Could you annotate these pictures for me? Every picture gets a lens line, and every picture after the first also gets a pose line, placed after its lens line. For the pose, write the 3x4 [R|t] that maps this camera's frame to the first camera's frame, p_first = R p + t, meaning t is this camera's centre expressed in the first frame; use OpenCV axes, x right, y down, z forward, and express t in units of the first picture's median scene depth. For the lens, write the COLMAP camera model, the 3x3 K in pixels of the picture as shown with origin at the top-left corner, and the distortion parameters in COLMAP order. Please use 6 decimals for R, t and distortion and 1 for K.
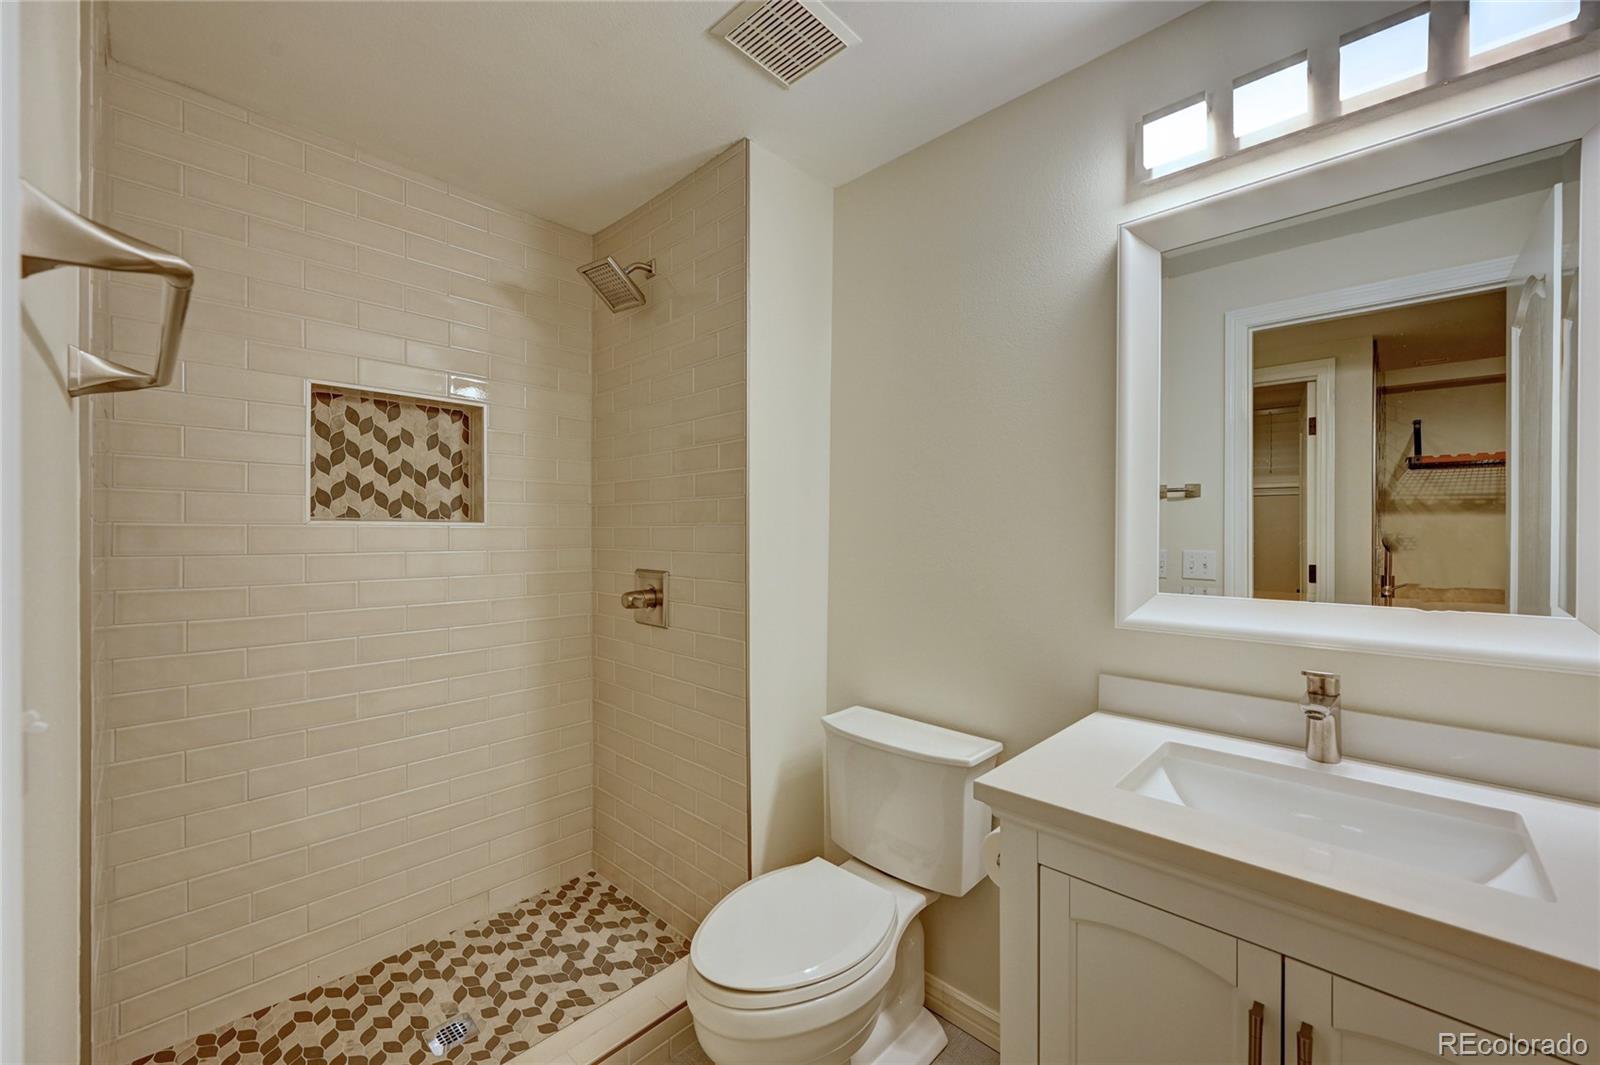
lens RADIAL K [[629.5, 0, 802.4], [0, 629.5, 542.0], [0, 0, 1]] dist [-0.000786, 0.000009]
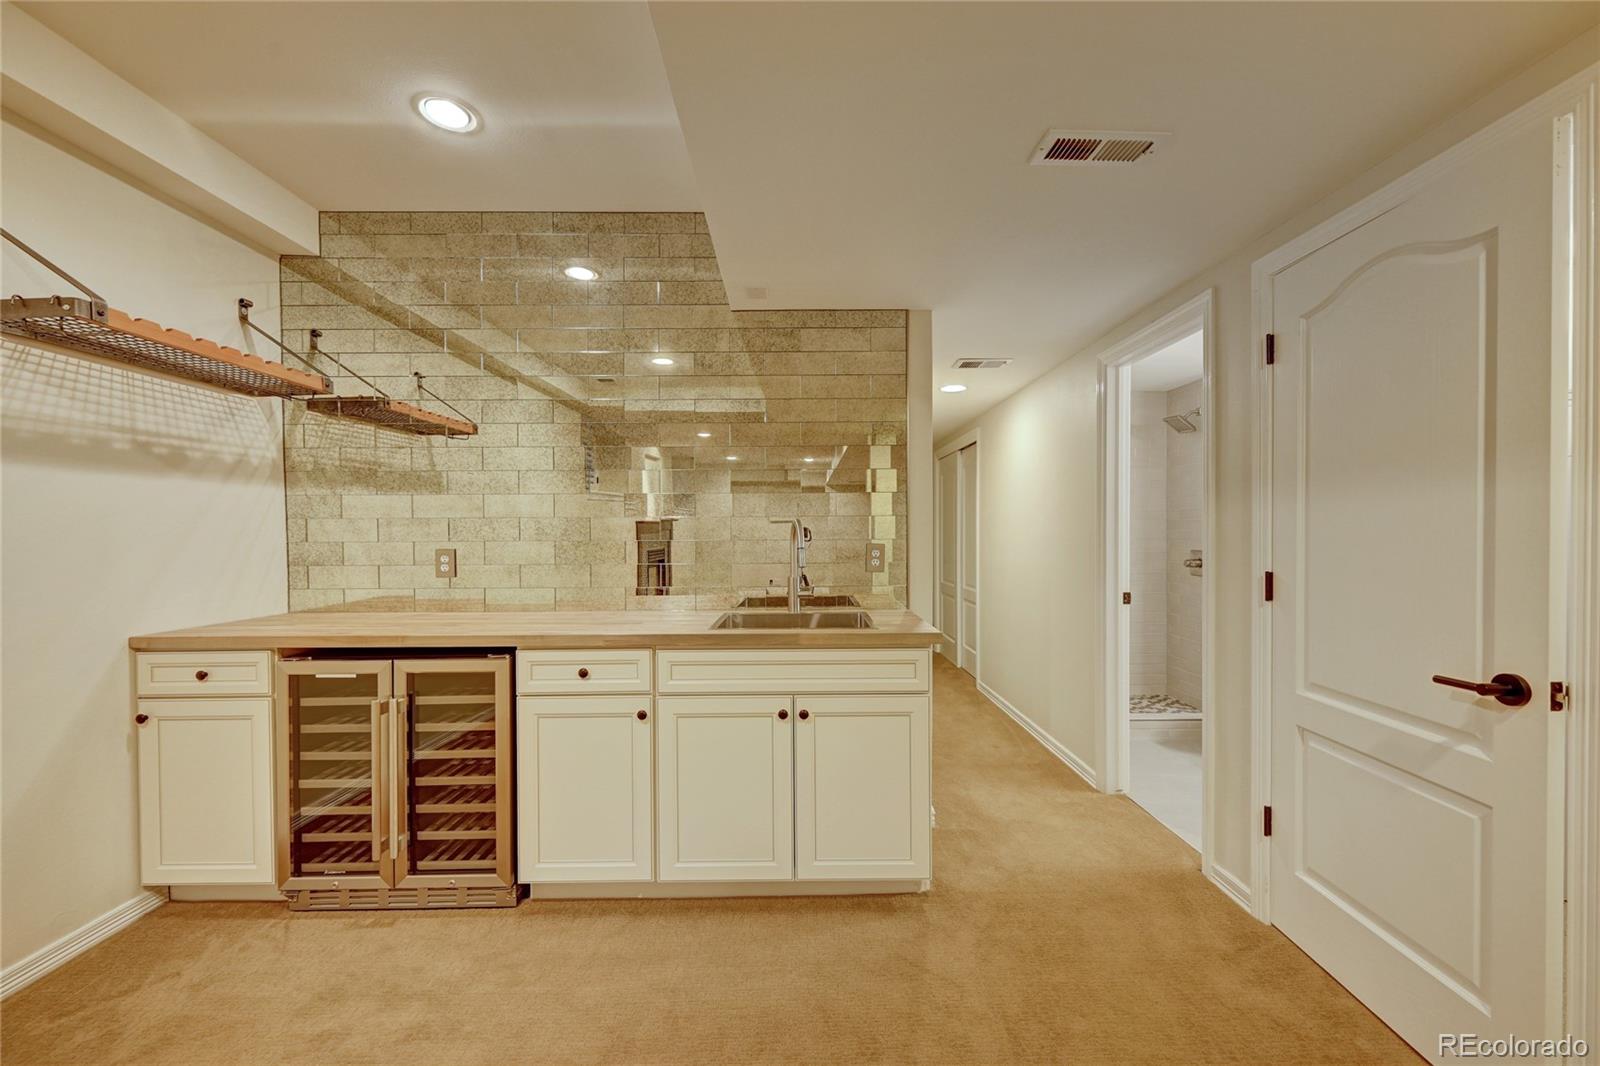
lens RADIAL K [[638.0, 0, 806.1], [0, 638.0, 535.1], [0, 0, 1]] dist [-0.000805, -0.000090]
pose [[0.698912, 0.006822, -0.715175, 0.378481], [0.004746, 0.999888, 0.014176, -0.048331], [0.715192, -0.013302, 0.698802, -1.474457]]
